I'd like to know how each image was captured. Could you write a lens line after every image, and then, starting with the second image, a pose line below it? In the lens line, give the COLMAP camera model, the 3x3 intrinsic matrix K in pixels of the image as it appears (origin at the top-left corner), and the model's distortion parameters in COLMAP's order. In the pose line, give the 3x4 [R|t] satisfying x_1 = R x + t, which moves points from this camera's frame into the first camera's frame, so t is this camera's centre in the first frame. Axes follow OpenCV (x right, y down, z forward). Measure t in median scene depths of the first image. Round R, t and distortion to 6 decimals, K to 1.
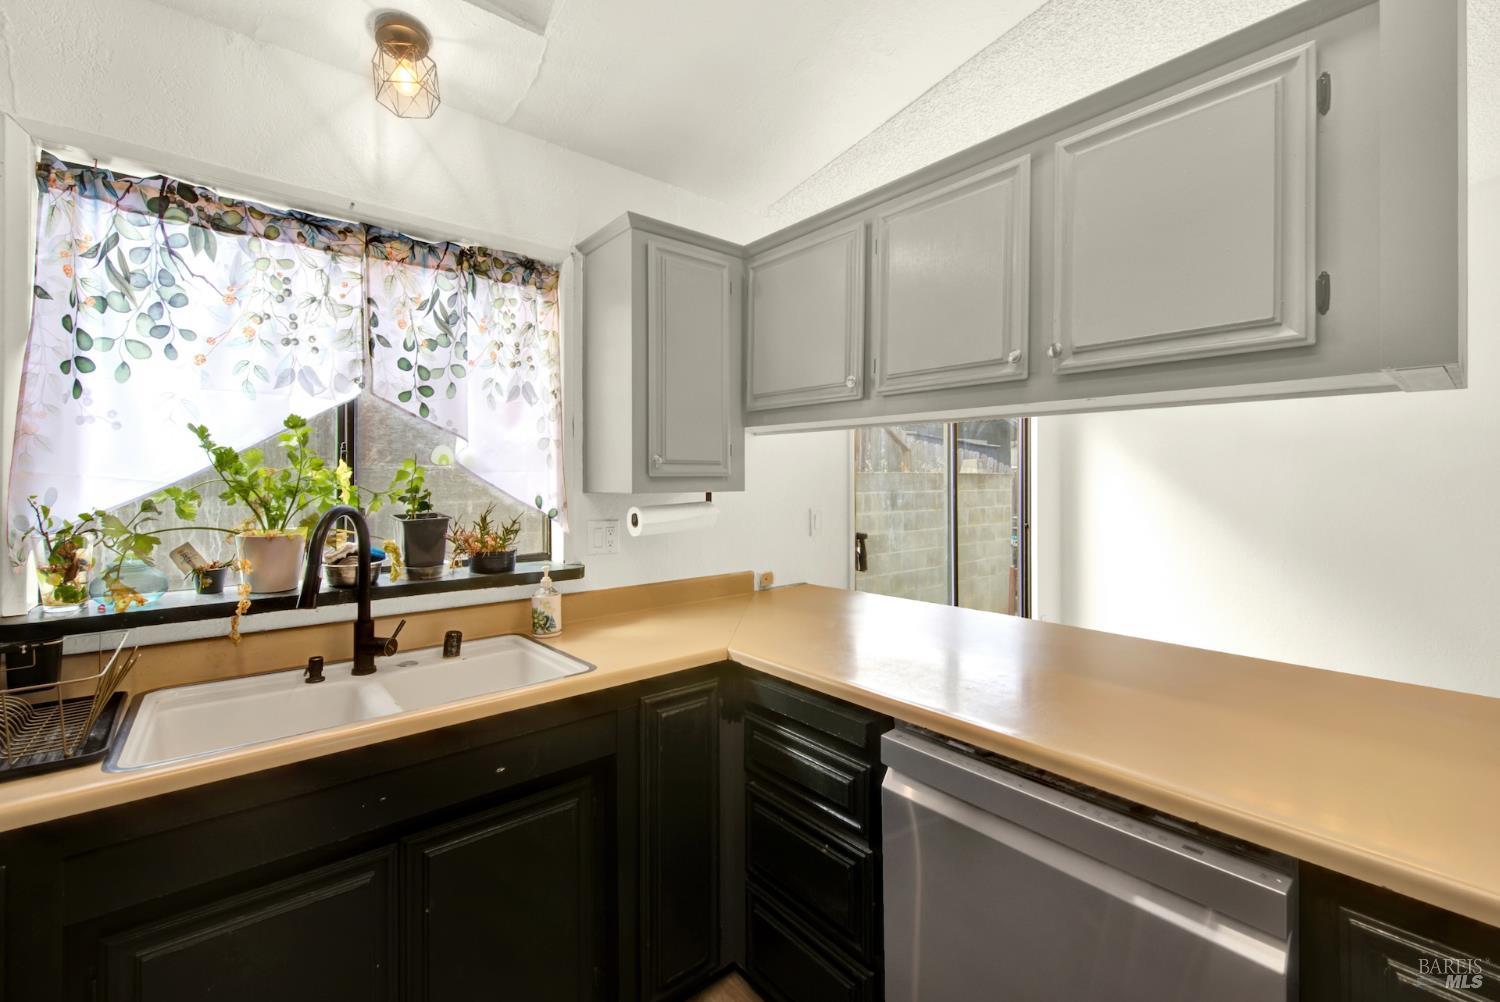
lens RADIAL K [[618.2, 0, 739.1], [0, 618.2, 476.1], [0, 0, 1]] dist [0.002631, -0.003008]
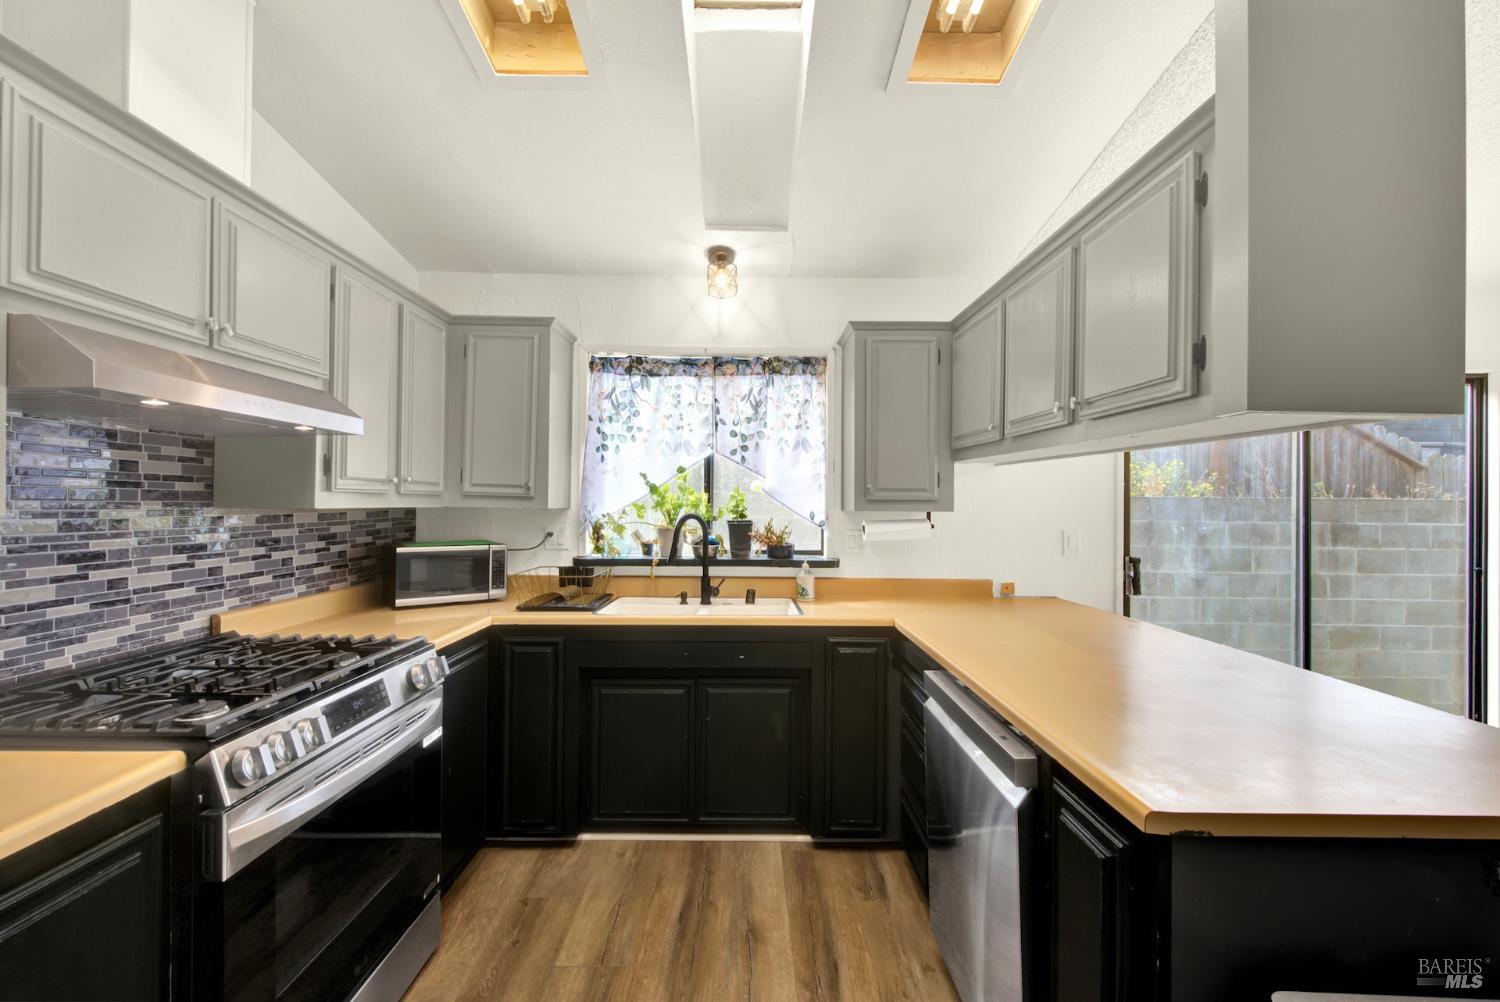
lens RADIAL K [[618.2, 0, 756.3], [0, 618.2, 505.0], [0, 0, 1]] dist [0.002631, -0.003008]
pose [[0.779061, 0.010748, -0.626856, 0.610470], [-0.006792, 0.999939, 0.008703, 0.003019], [0.626912, -0.002523, 0.779086, -0.314922]]
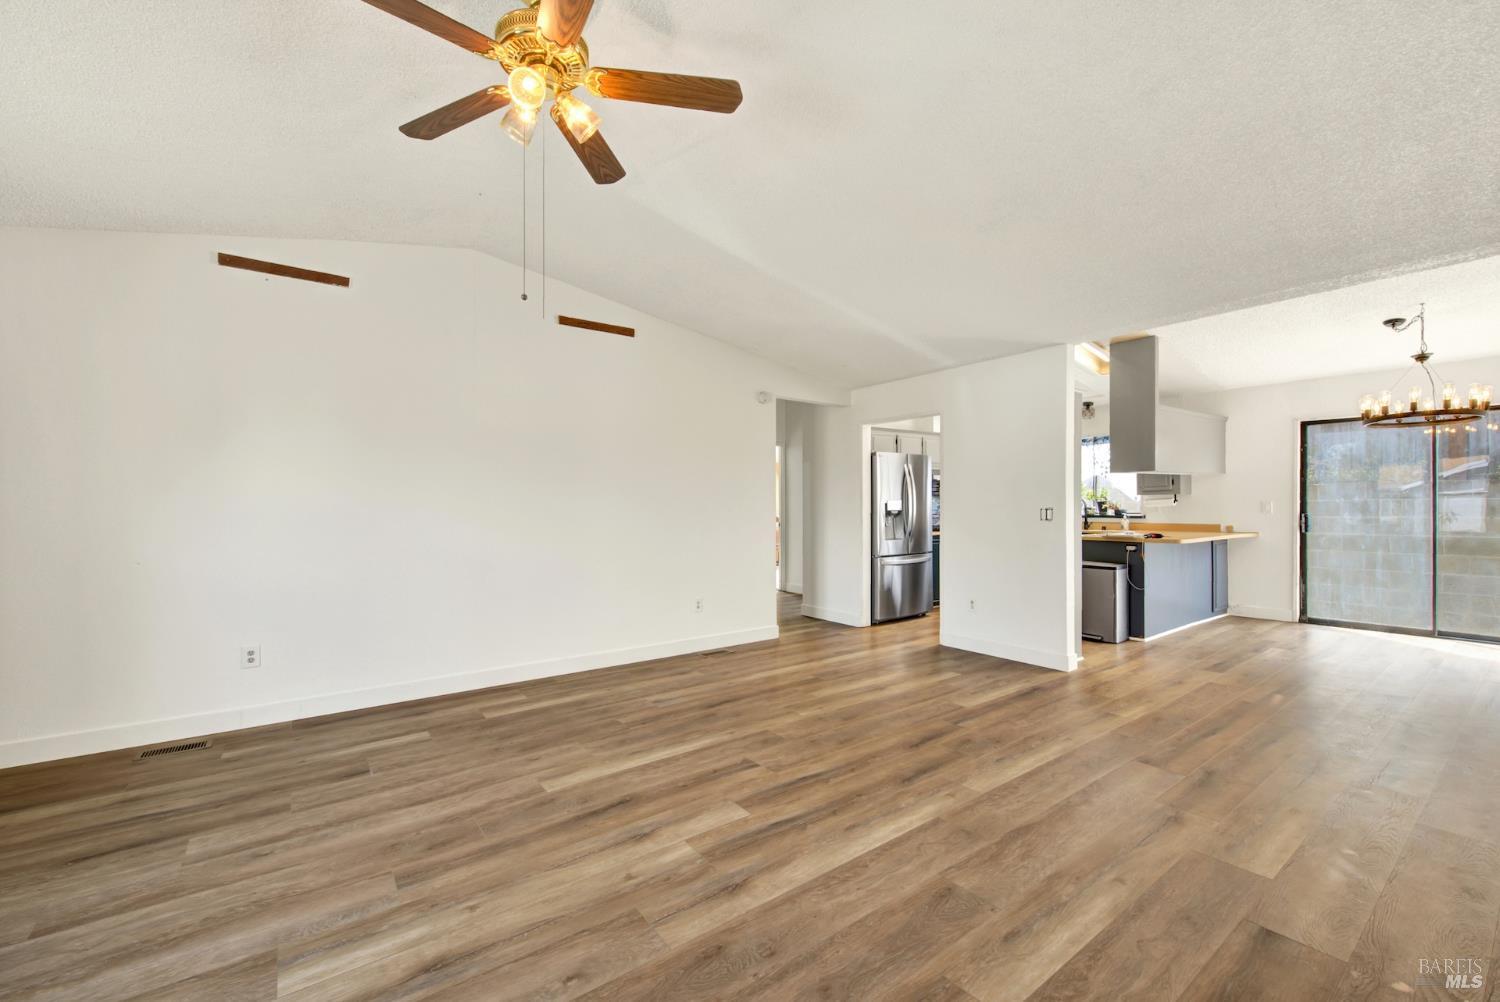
lens RADIAL K [[618.2, 0, 751.4], [0, 618.2, 504.3], [0, 0, 1]] dist [0.002631, -0.003008]
pose [[-0.055939, -0.003143, -0.998429, 4.129902], [0.014544, 0.999886, -0.003963, 0.072961], [0.998328, -0.014743, -0.055887, -1.287604]]
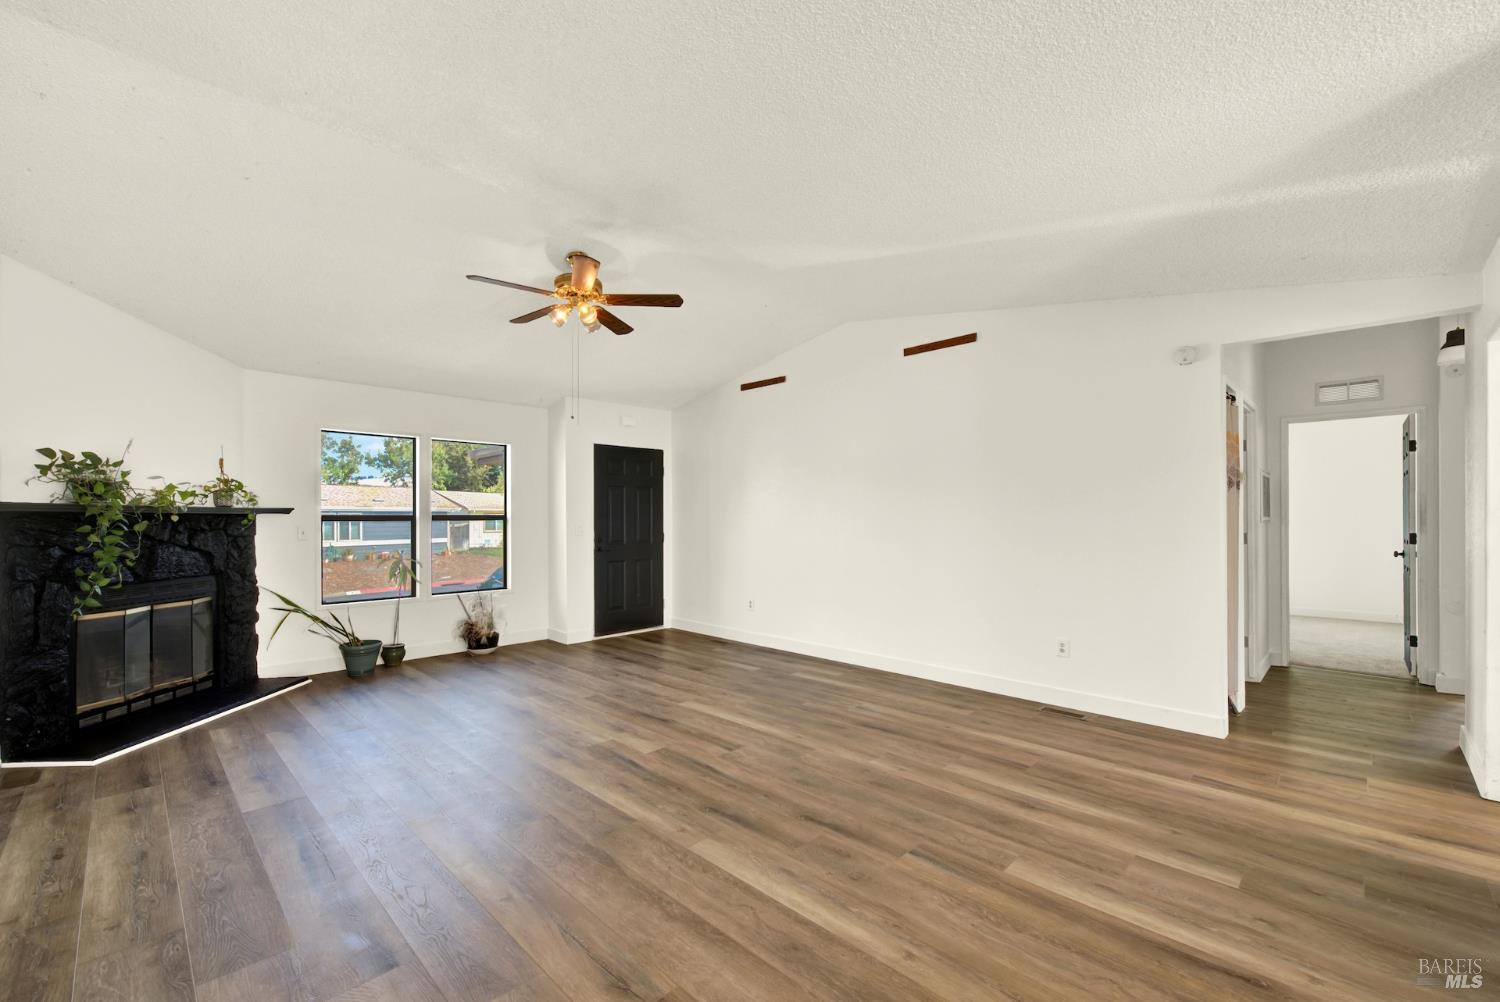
lens RADIAL K [[618.2, 0, 743.2], [0, 618.2, 515.3], [0, 0, 1]] dist [0.002631, -0.003008]
pose [[-0.996135, -0.002173, -0.087813, 2.545983], [-0.000716, 0.999862, -0.016615, 0.077552], [0.087837, -0.016488, -0.995998, 0.597231]]
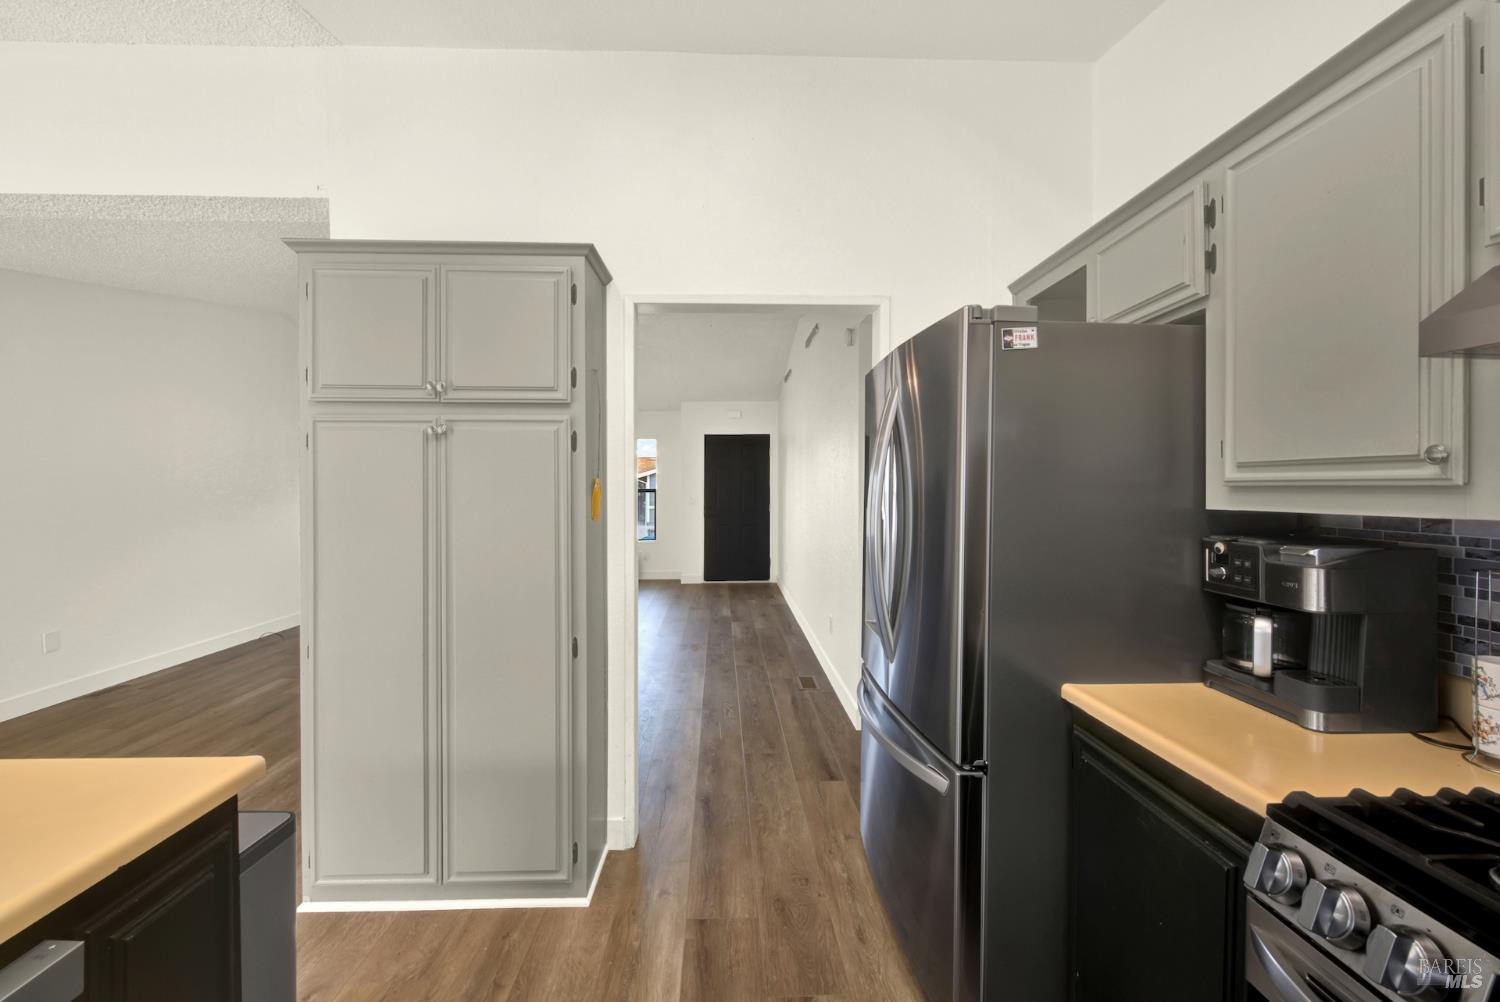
lens RADIAL K [[618.2, 0, 745.2], [0, 618.2, 489.9], [0, 0, 1]] dist [0.002631, -0.003008]
pose [[-0.793597, -0.007061, 0.608403, -0.193203], [-0.006526, 0.999974, 0.003093, 0.003052], [-0.608409, -0.001516, -0.793623, 0.486286]]
